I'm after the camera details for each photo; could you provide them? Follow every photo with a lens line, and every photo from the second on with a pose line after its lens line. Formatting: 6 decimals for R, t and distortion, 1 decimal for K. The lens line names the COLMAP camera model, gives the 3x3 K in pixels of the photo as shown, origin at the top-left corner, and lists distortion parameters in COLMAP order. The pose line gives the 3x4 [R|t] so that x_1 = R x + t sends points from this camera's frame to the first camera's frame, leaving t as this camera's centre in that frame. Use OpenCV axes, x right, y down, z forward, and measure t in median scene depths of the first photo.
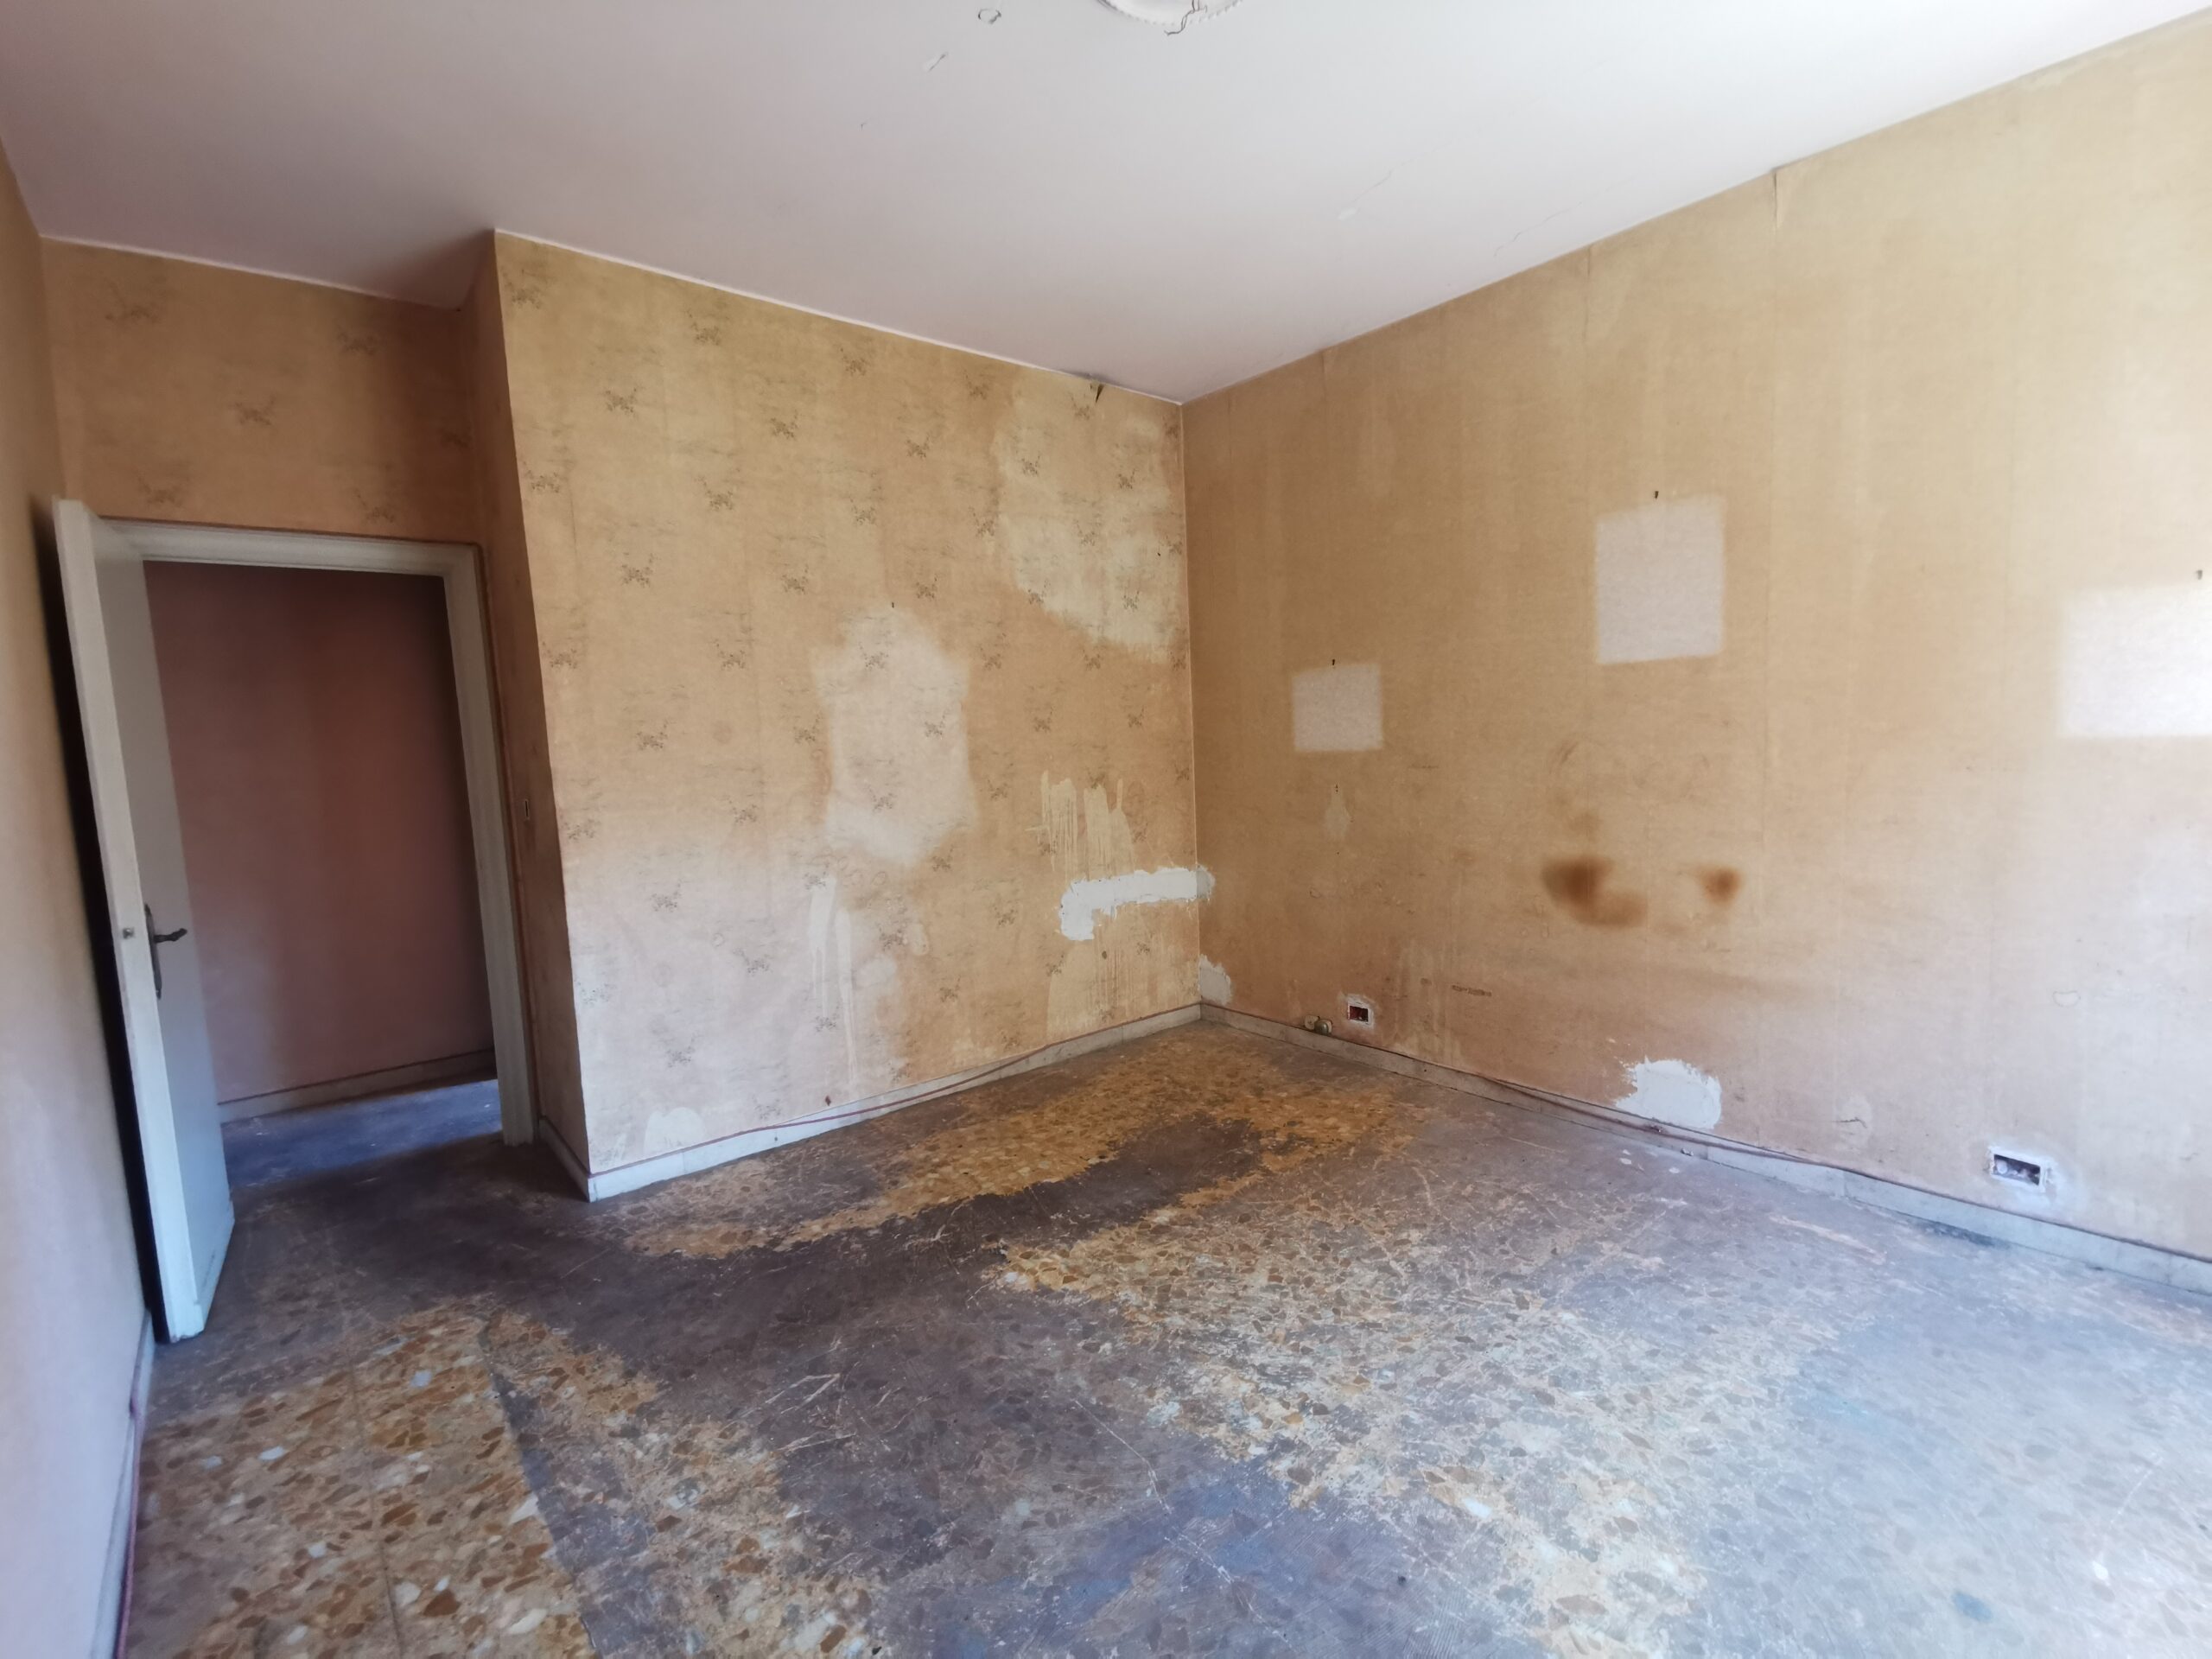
lens RADIAL K [[1020.0, 0, 1107.2], [0, 1020.0, 847.1], [0, 0, 1]] dist [0.003593, -0.000047]
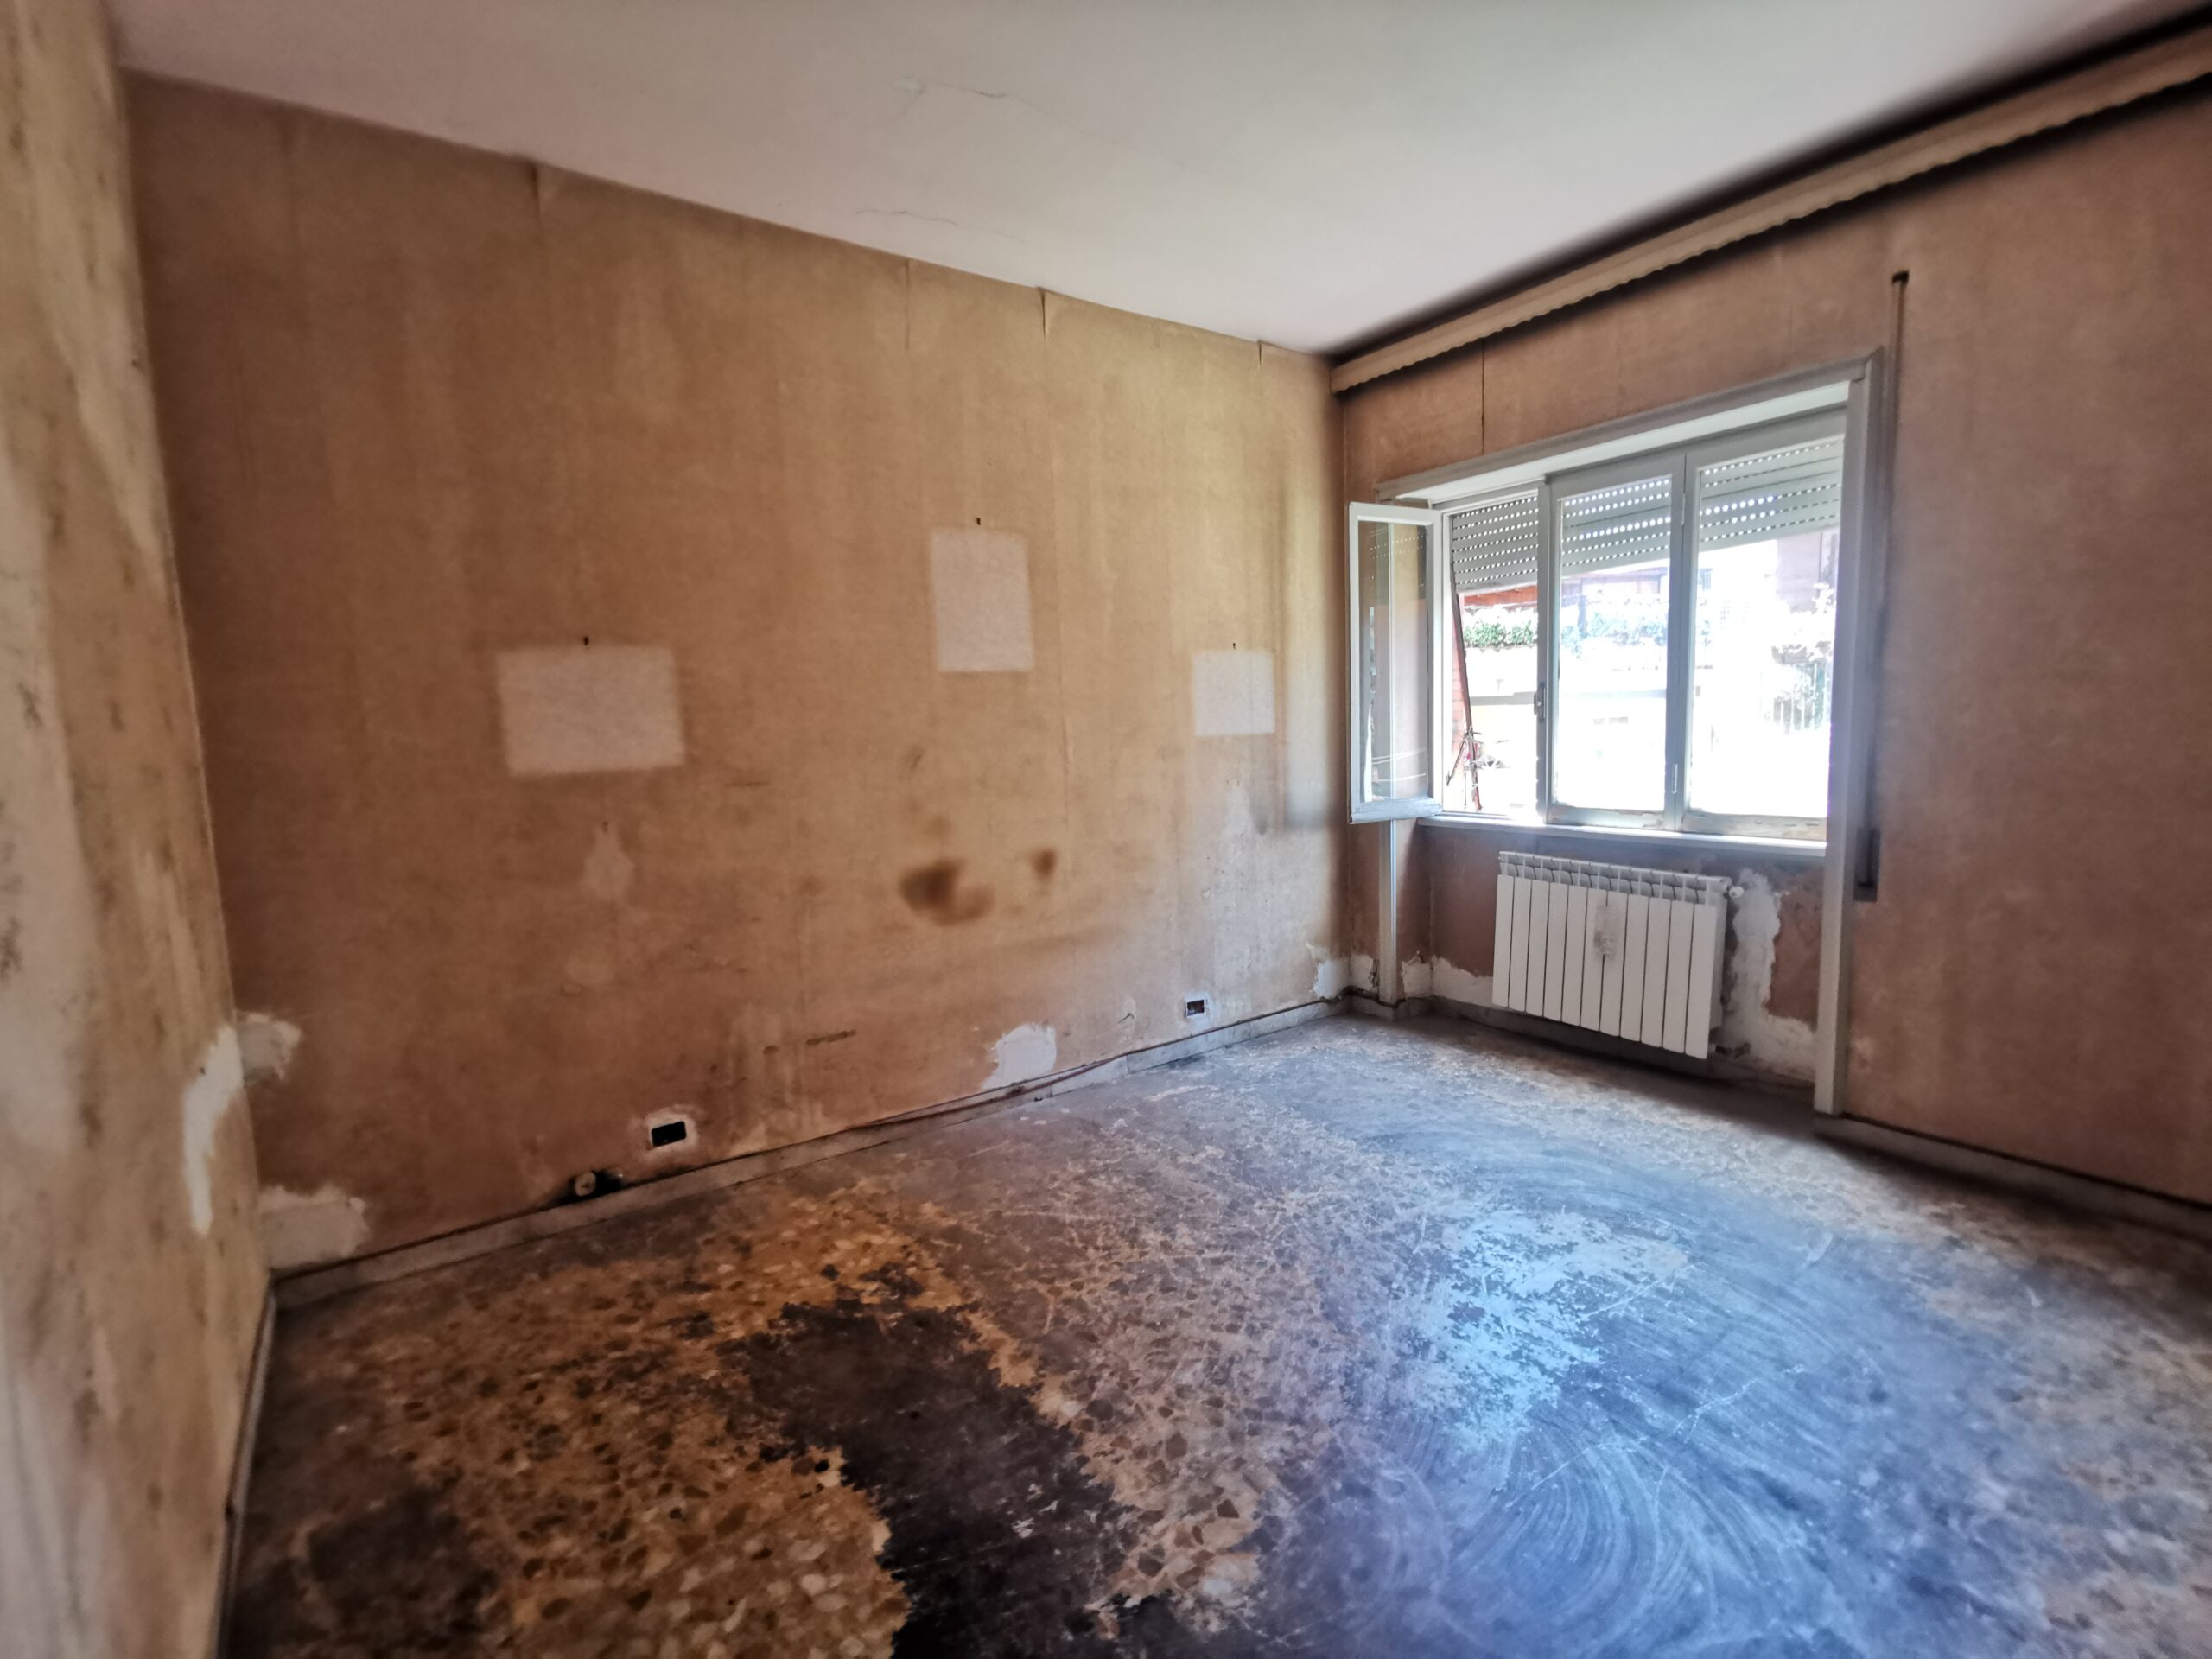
lens RADIAL K [[1016.5, 0, 1110.2], [0, 1016.5, 841.9], [0, 0, 1]] dist [0.012854, 0.000341]
pose [[0.074979, -0.079429, 0.994017, -0.653789], [0.147505, 0.986740, 0.067721, -0.064671], [-0.986215, 0.141544, 0.085701, 0.924103]]
